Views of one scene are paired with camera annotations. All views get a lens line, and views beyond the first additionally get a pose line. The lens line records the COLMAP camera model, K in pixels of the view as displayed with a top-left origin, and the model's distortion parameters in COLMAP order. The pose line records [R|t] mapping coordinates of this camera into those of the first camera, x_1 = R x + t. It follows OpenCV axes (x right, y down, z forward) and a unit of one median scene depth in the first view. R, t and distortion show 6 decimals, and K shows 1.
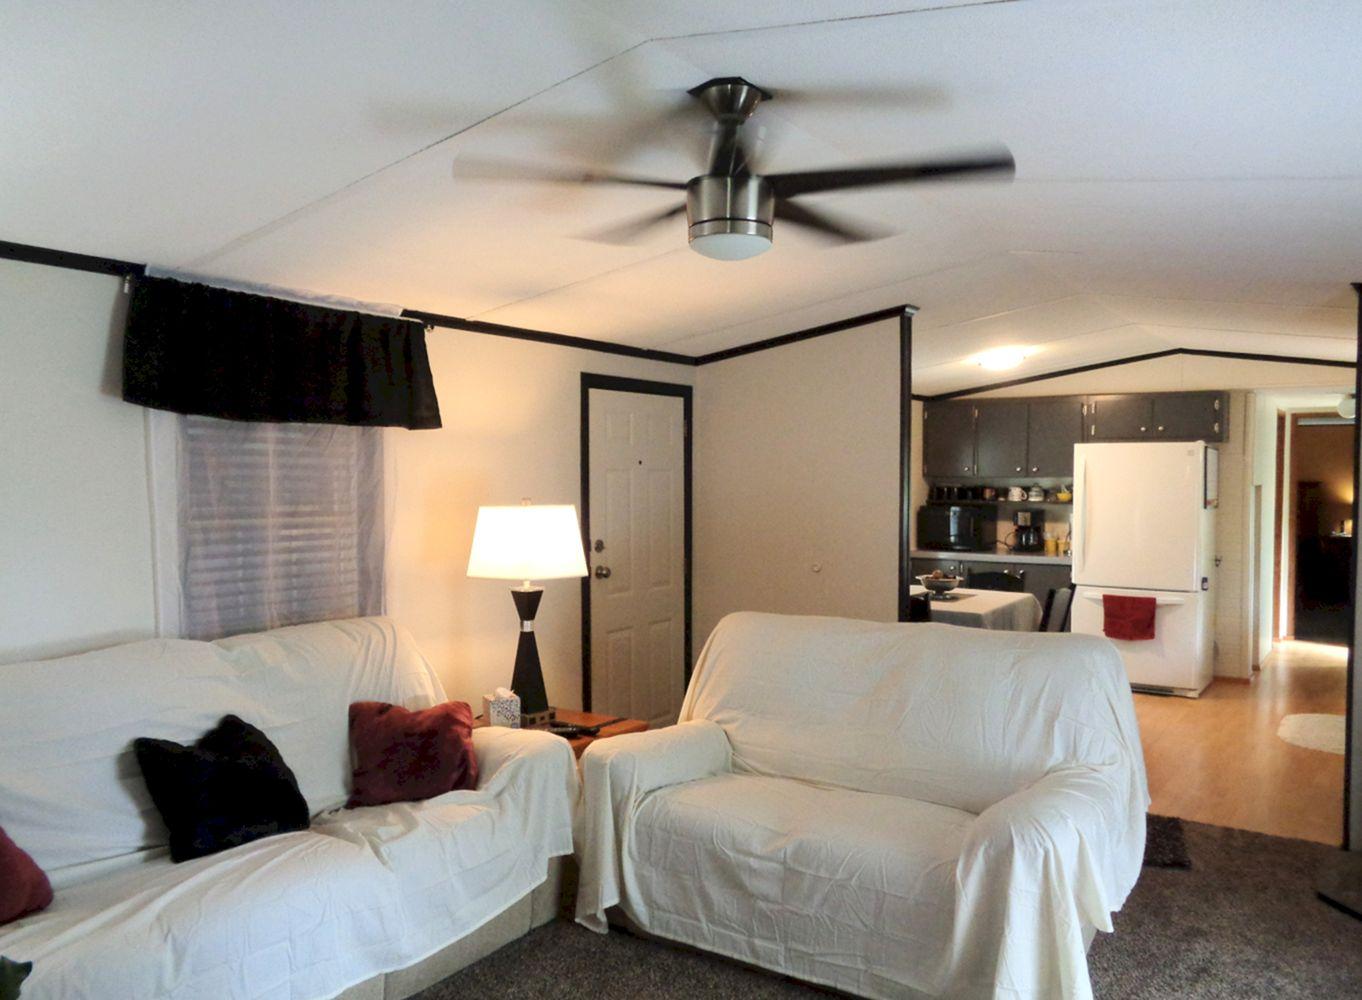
lens RADIAL K [[1044.9, 0, 682.7], [0, 1044.9, 499.5], [0, 0, 1]] dist [-0.000330, -0.004167]
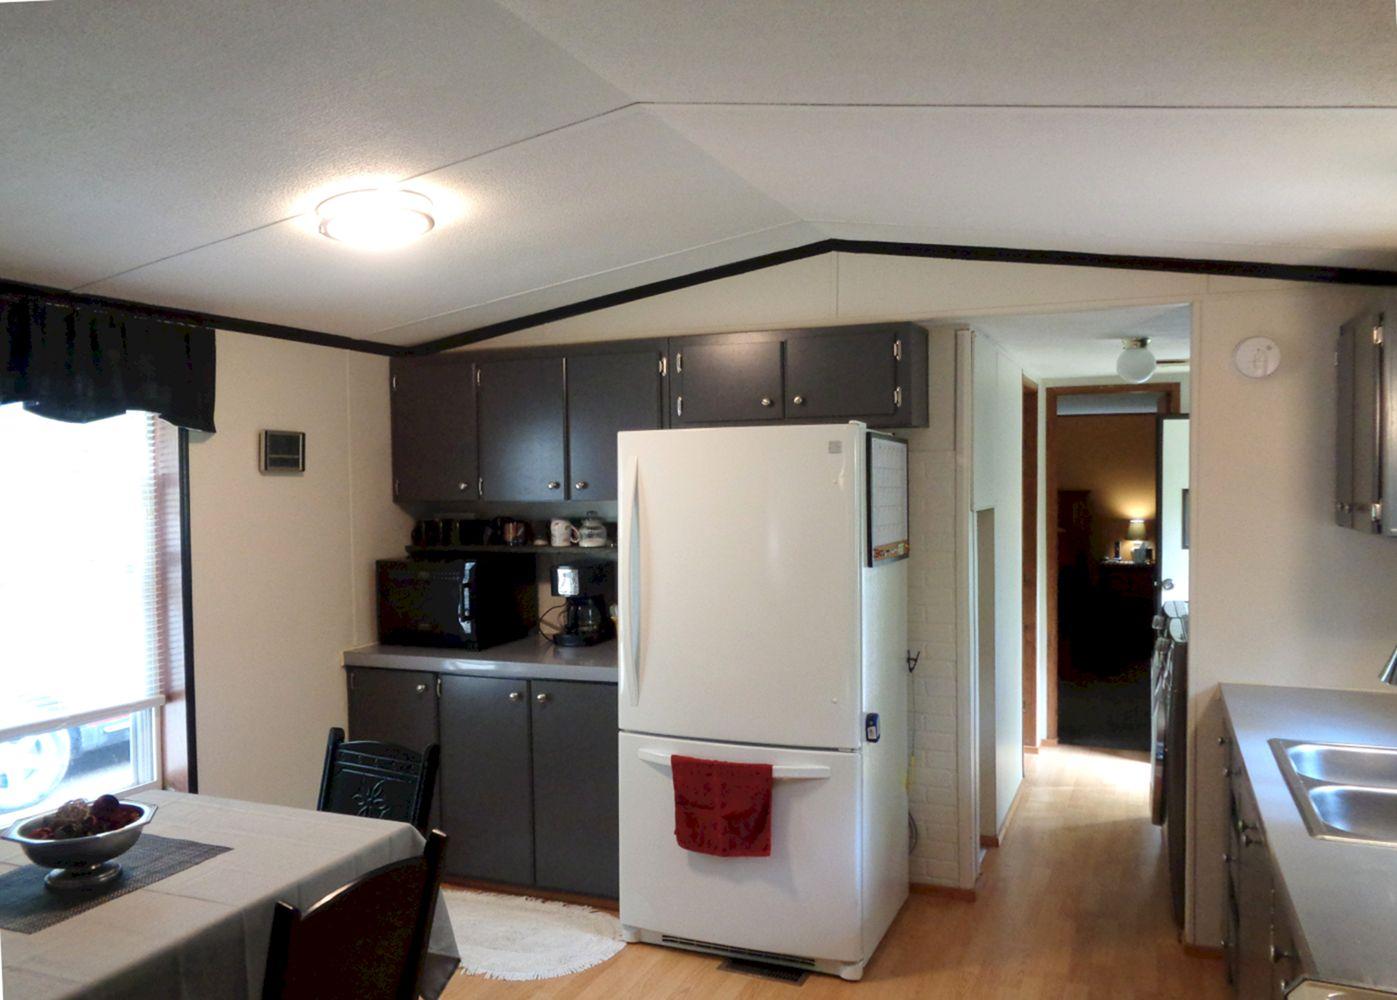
lens RADIAL K [[1059.3, 0, 699.6], [0, 1059.3, 501.9], [0, 0, 1]] dist [-0.000090, 0.000412]
pose [[0.980378, -0.019412, 0.196166, 0.310159], [0.020646, 0.999778, -0.004243, -0.018221], [-0.196041, 0.008210, 0.980561, 0.511946]]
